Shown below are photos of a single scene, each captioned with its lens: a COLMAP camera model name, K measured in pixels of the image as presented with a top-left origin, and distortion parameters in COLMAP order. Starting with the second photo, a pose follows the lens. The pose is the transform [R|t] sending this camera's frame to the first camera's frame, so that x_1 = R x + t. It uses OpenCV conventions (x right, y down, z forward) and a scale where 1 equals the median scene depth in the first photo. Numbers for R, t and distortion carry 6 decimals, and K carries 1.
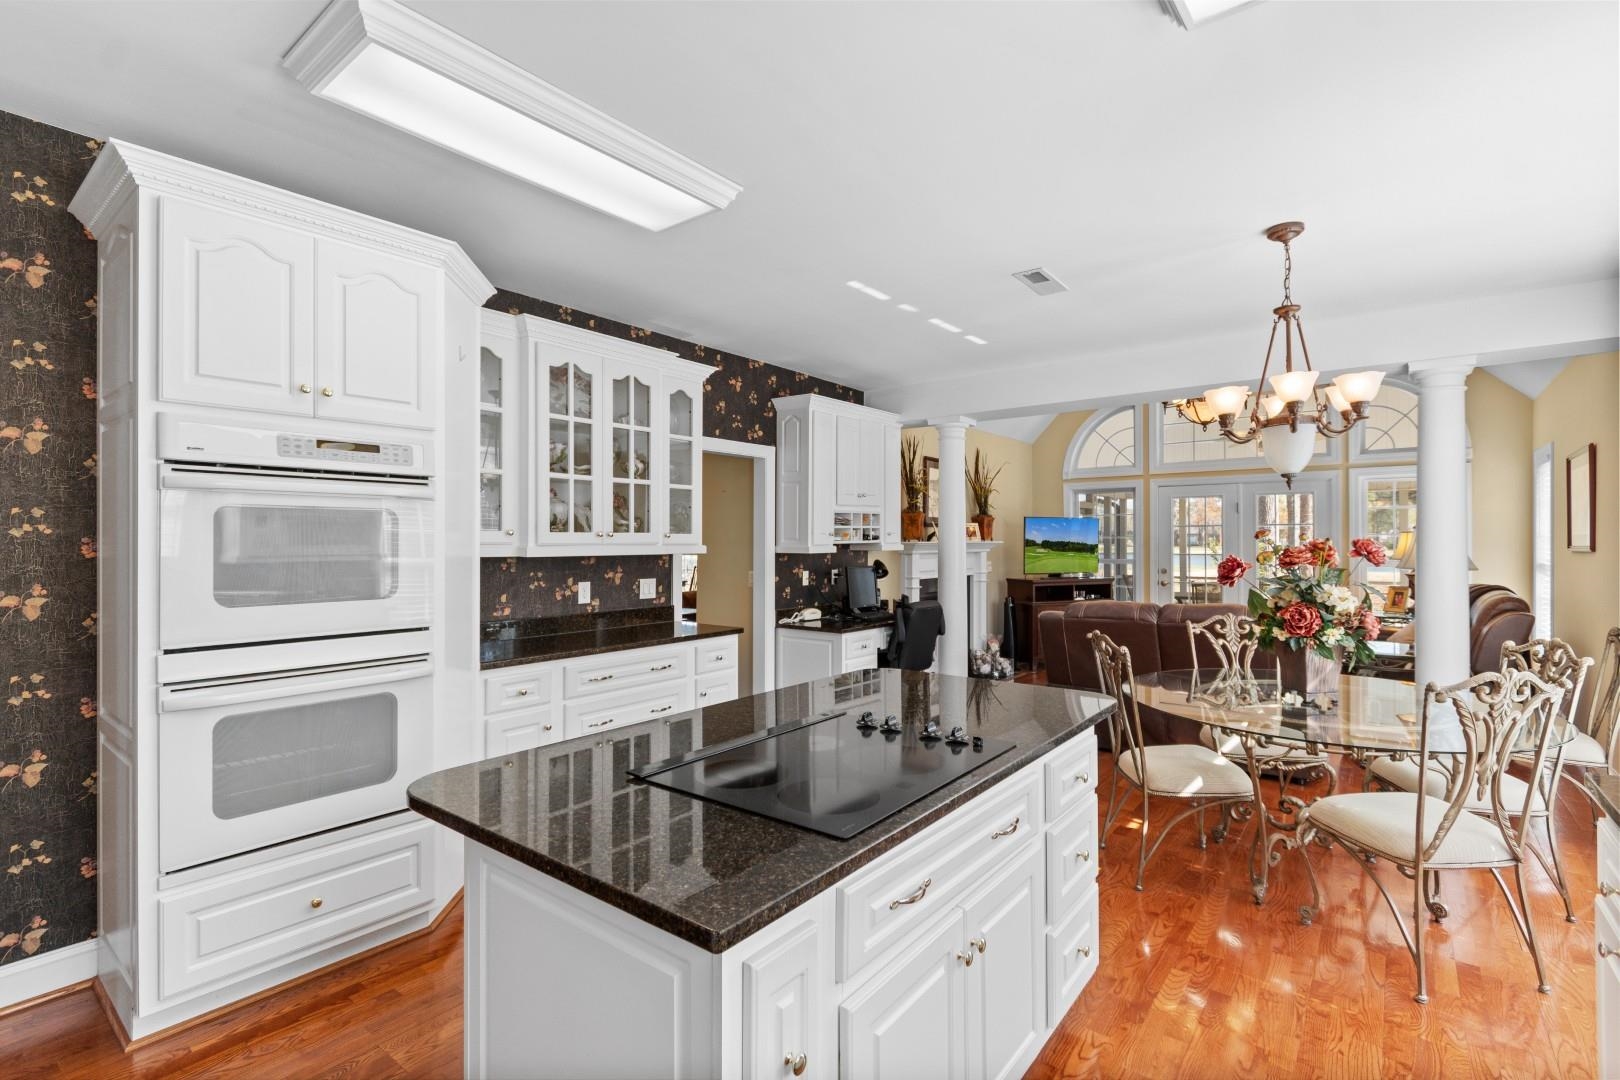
lens RADIAL K [[756.2, 0, 820.7], [0, 756.2, 544.7], [0, 0, 1]] dist [0.004801, -0.000671]
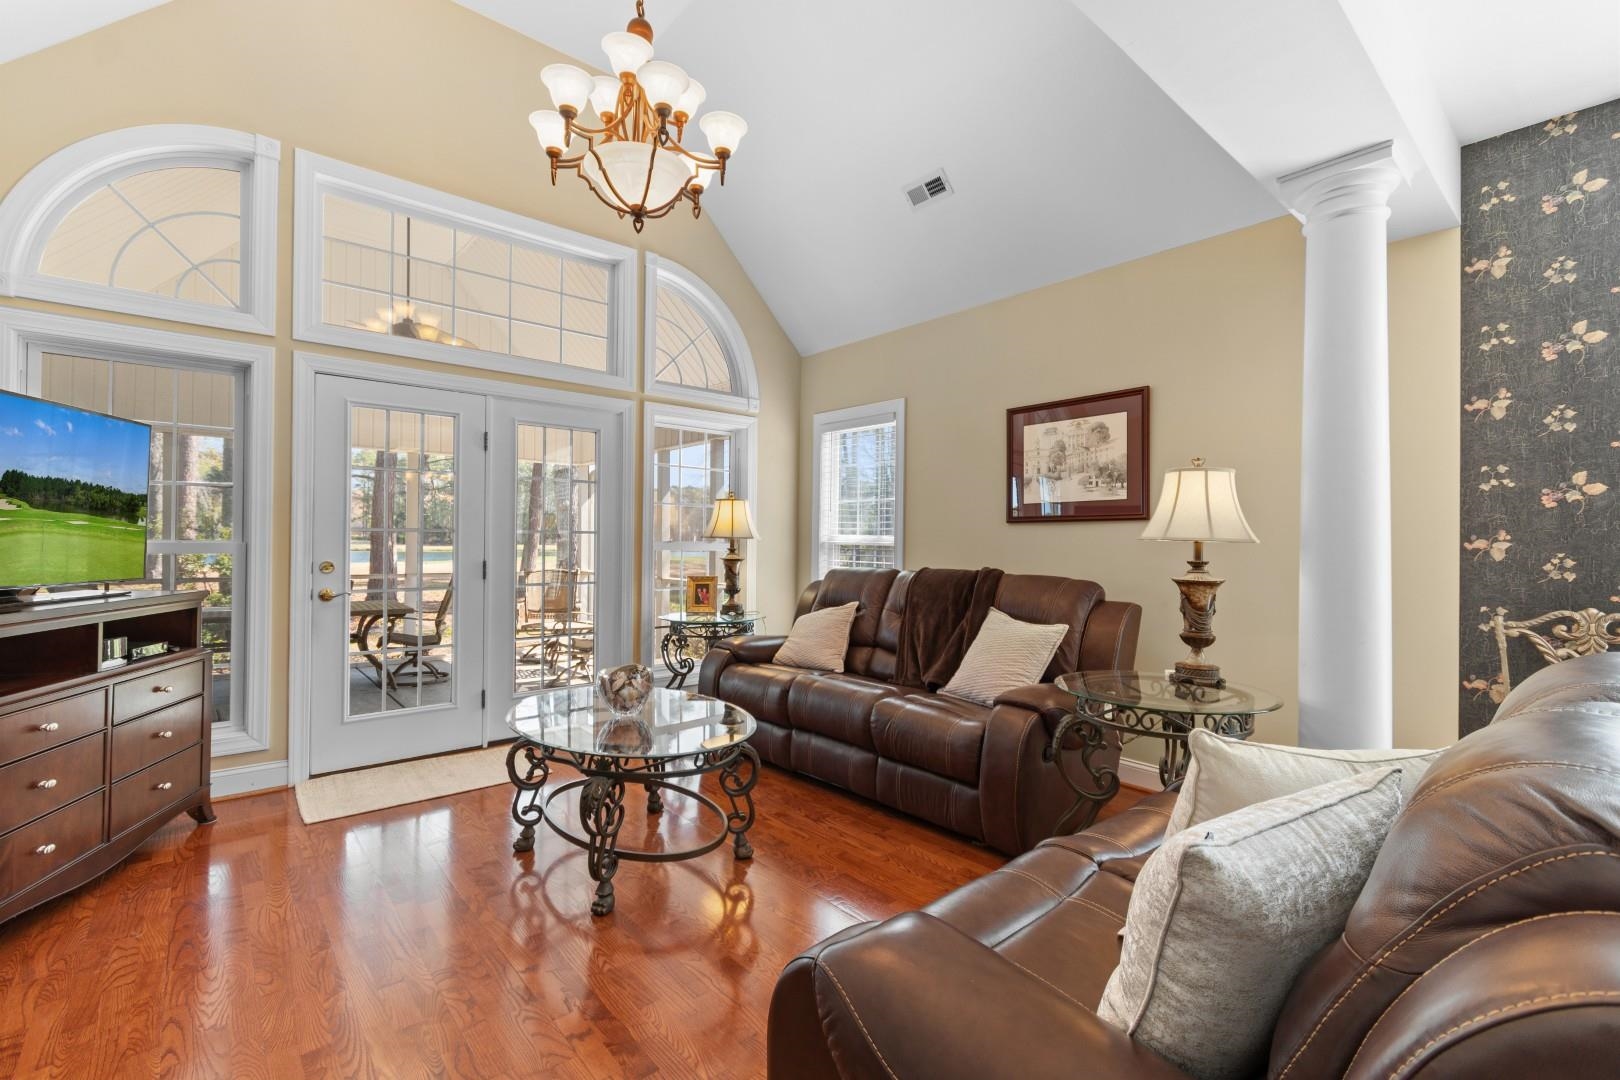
lens RADIAL K [[710.4, 0, 821.0], [0, 710.4, 537.0], [0, 0, 1]] dist [0.000622, -0.000109]
pose [[0.205761, 0.009403, 0.978557, 0.222364], [-0.005611, 0.999949, -0.008429, 0.040786], [-0.978586, -0.003756, 0.205803, 1.300878]]
